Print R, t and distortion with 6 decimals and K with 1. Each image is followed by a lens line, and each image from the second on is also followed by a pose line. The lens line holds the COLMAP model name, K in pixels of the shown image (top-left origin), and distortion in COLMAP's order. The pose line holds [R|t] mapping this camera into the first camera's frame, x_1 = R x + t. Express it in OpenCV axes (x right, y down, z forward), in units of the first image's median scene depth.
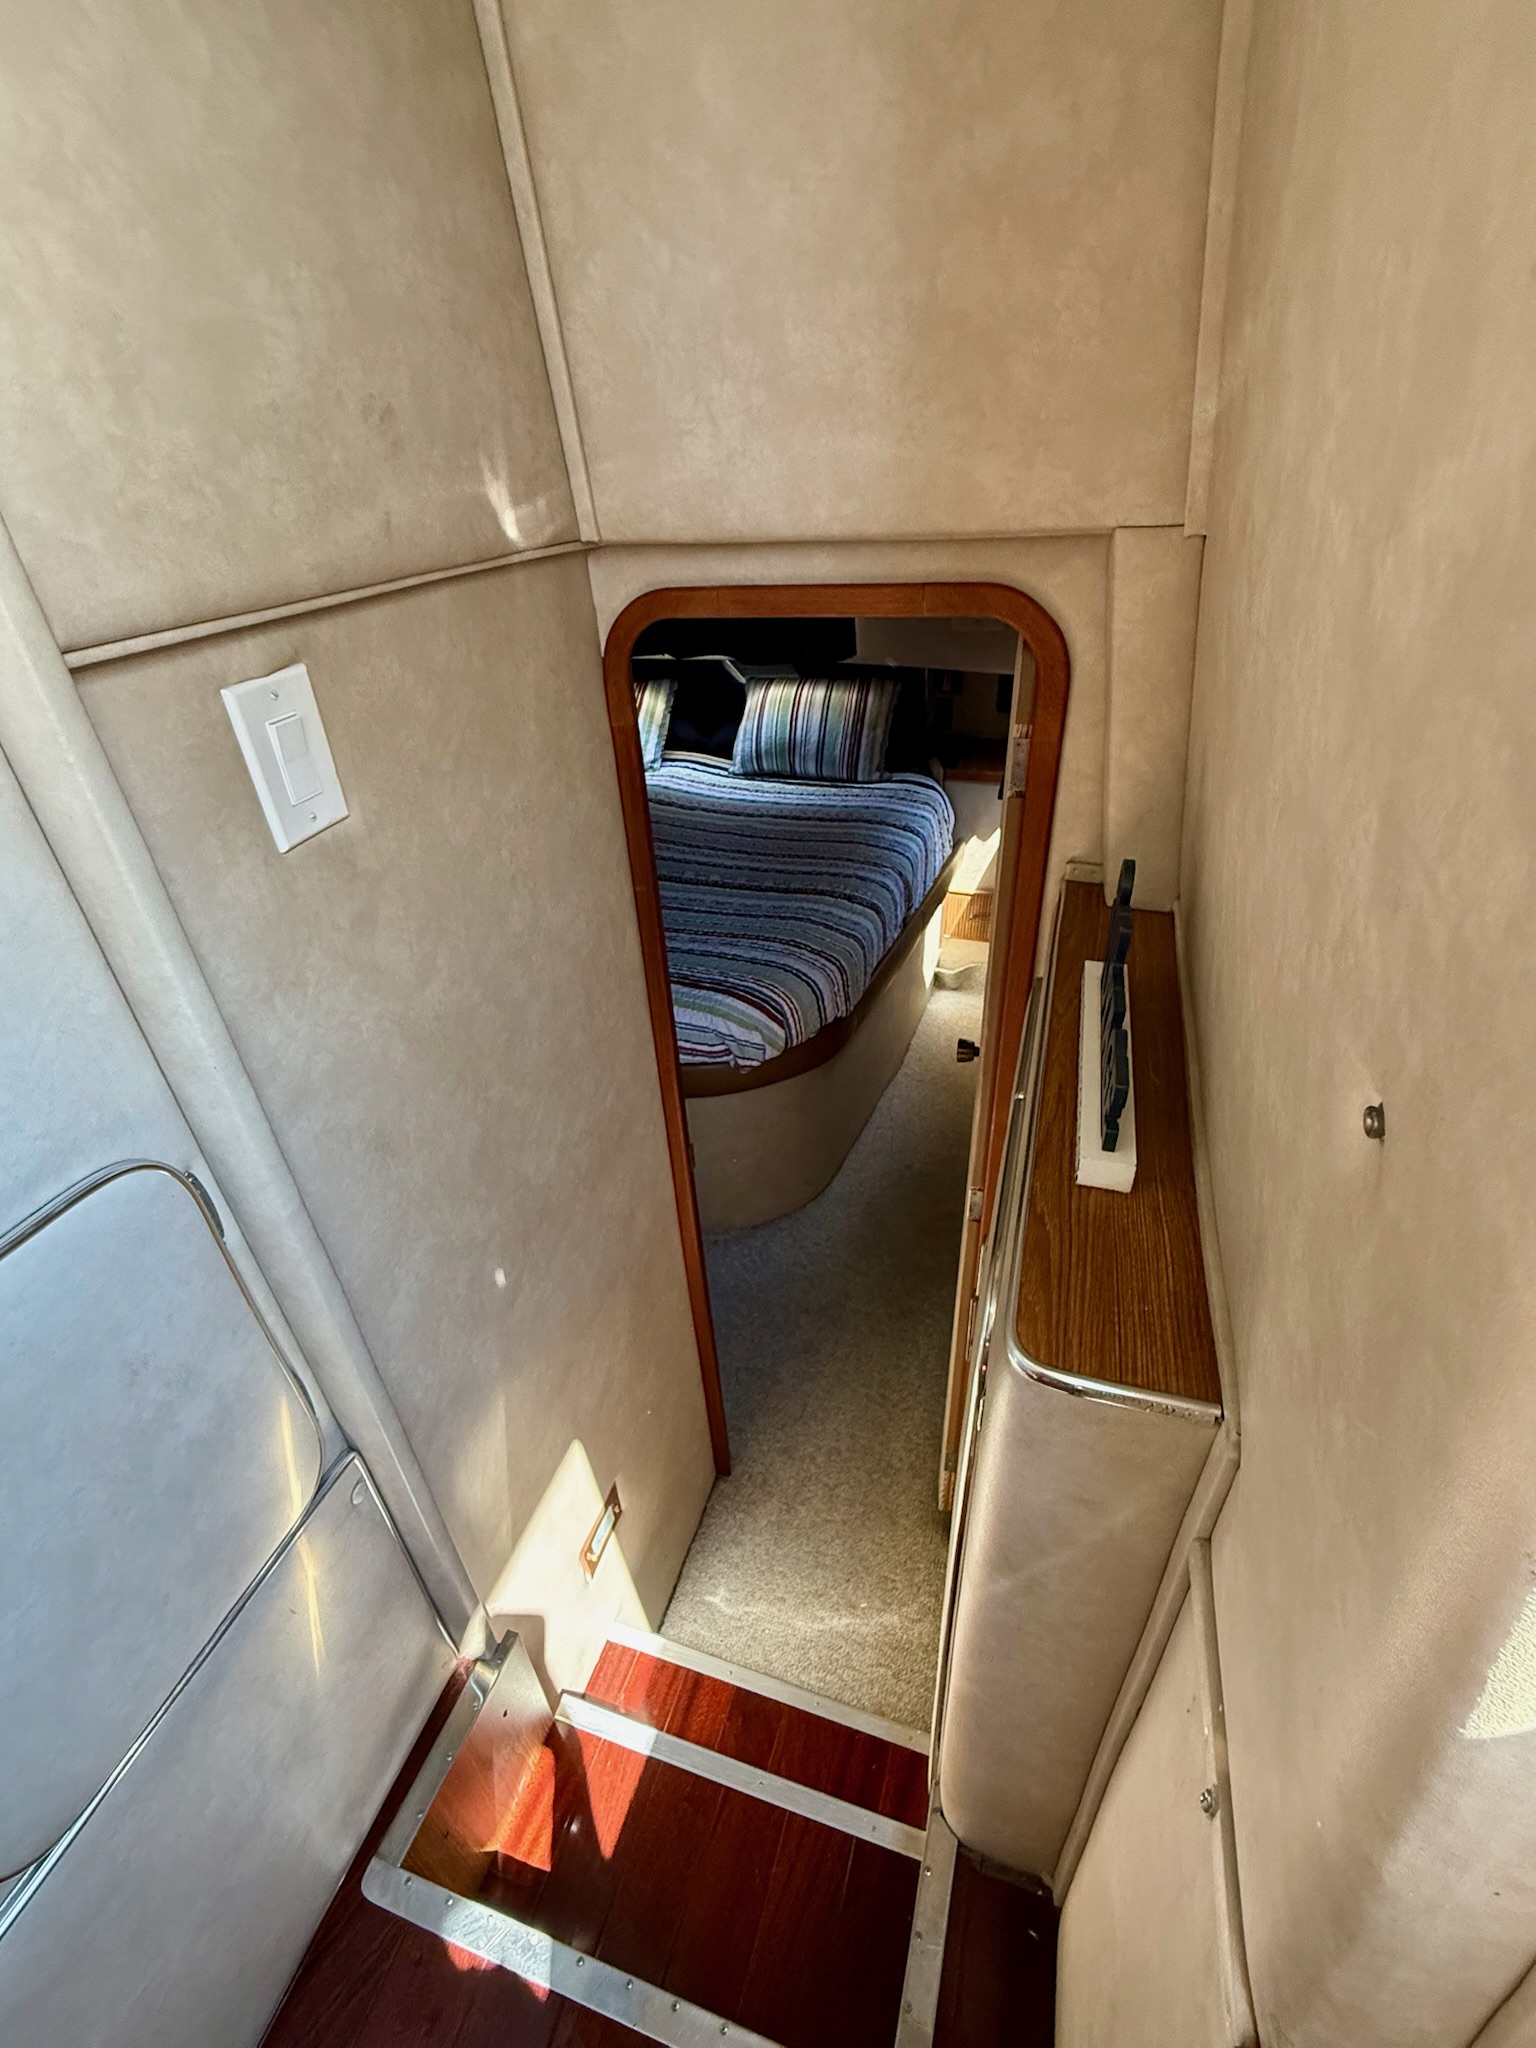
lens RADIAL K [[904.6, 0, 767.8], [0, 904.6, 1017.5], [0, 0, 1]] dist [-0.000135, 0.000023]
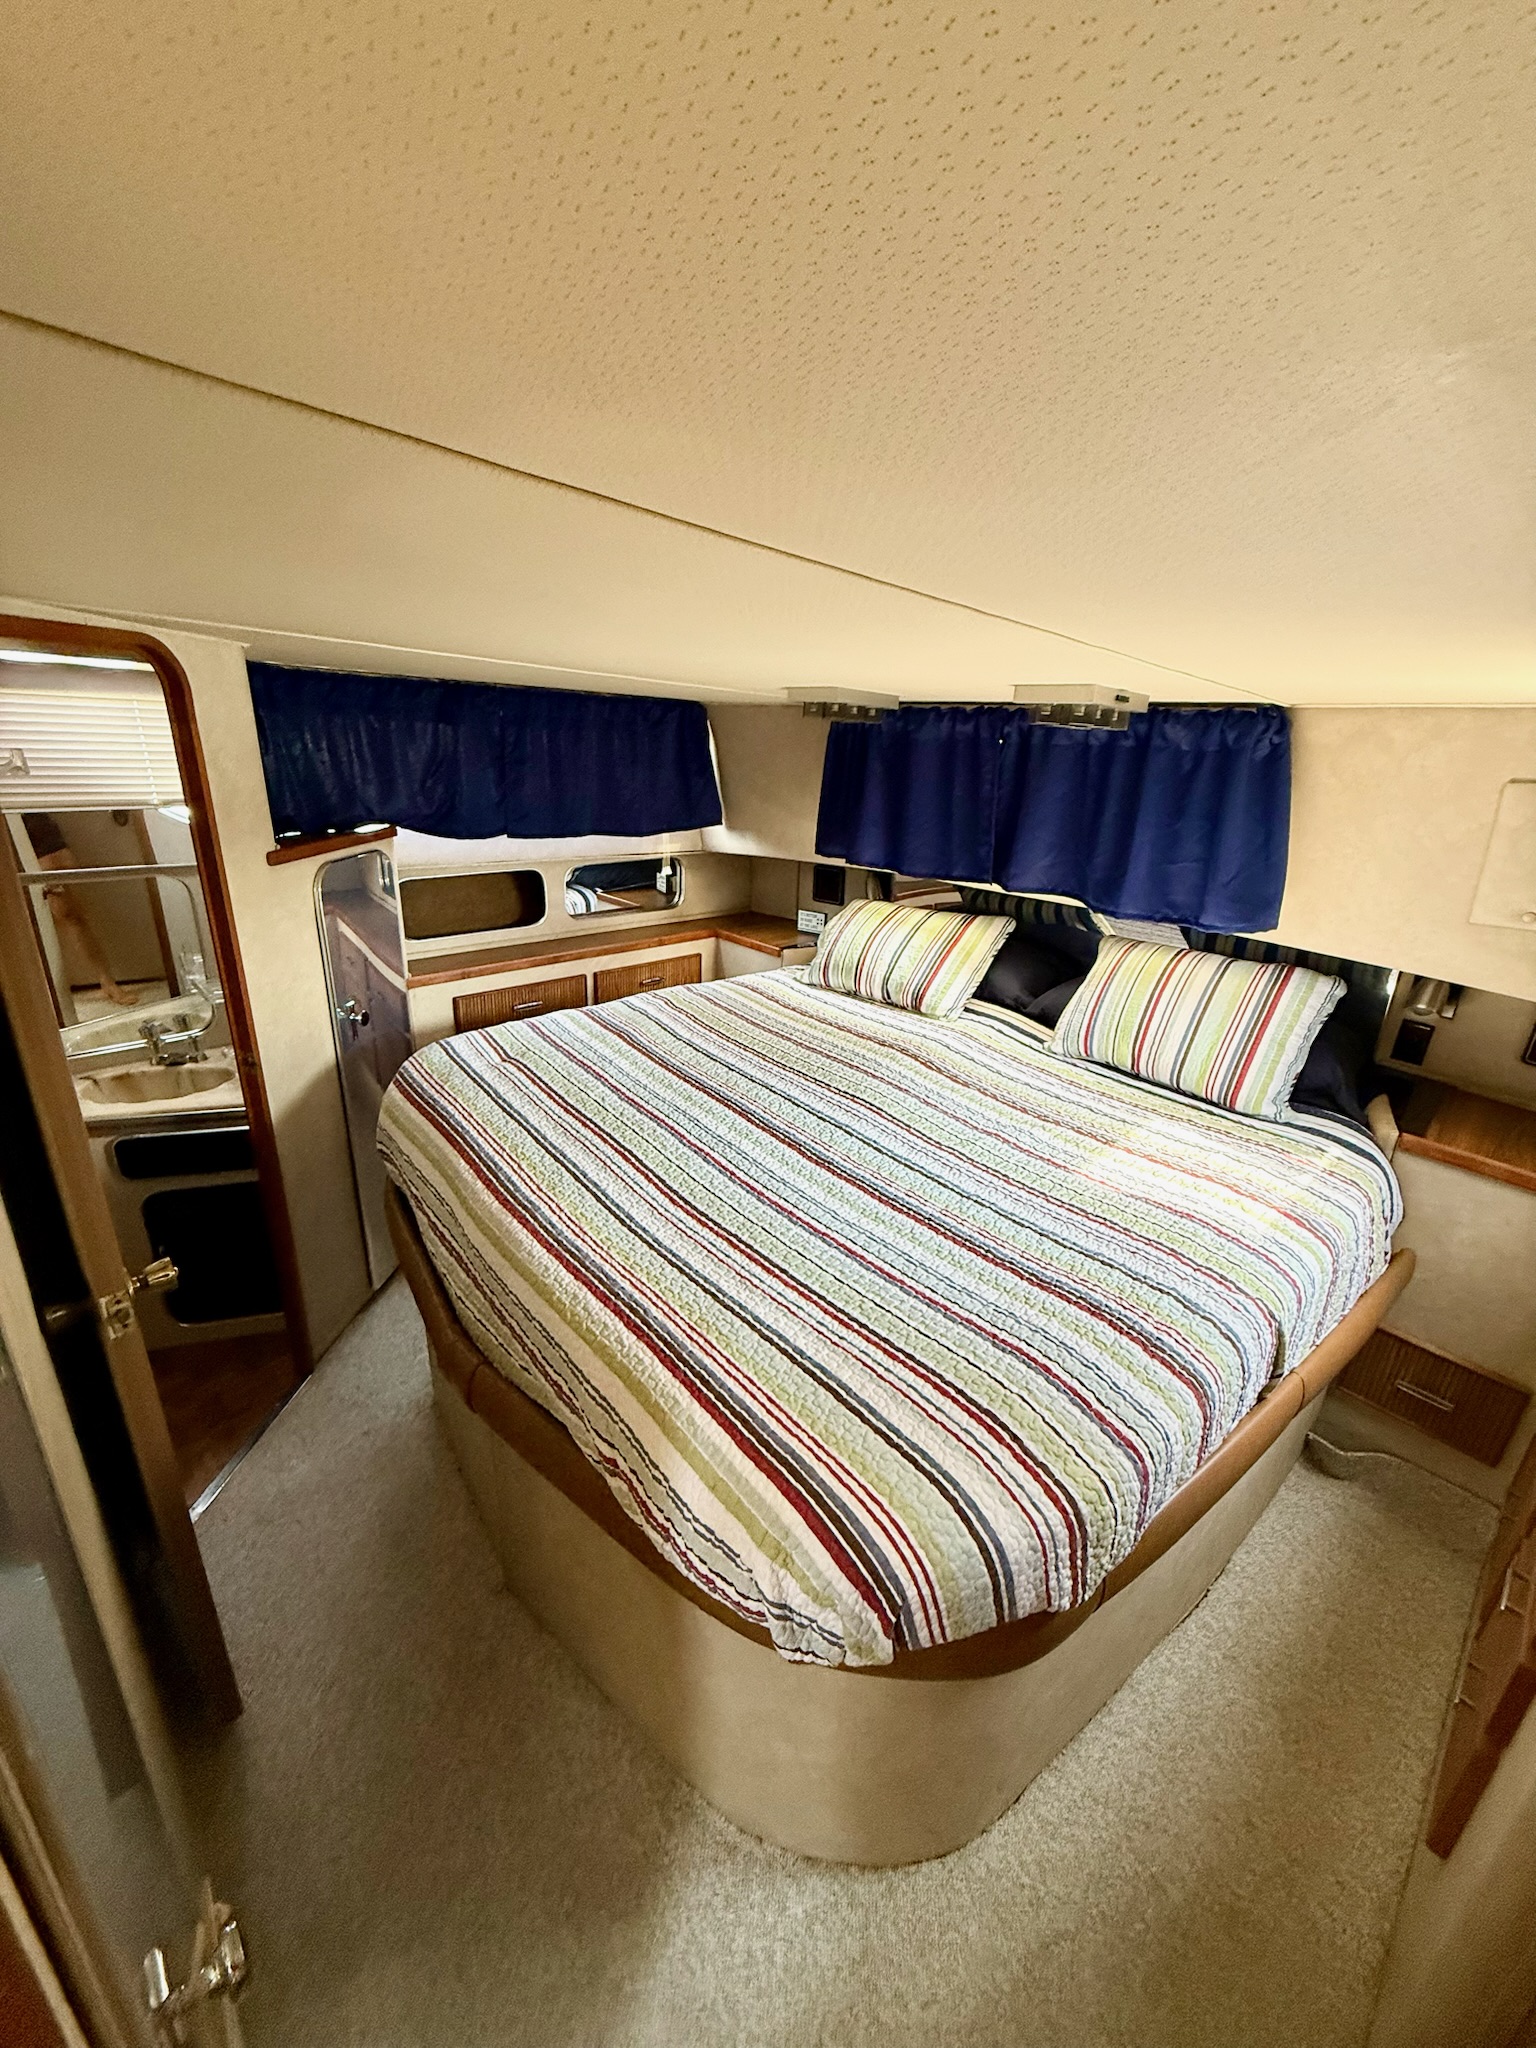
lens RADIAL K [[816.9, 0, 767.4], [0, 816.9, 1030.9], [0, 0, 1]] dist [0.000171, 0.001196]
pose [[0.875015, 0.235680, -0.422853, 0.041363], [-0.321731, 0.935787, -0.144194, -0.121803], [0.361716, 0.262217, 0.894653, 0.339741]]
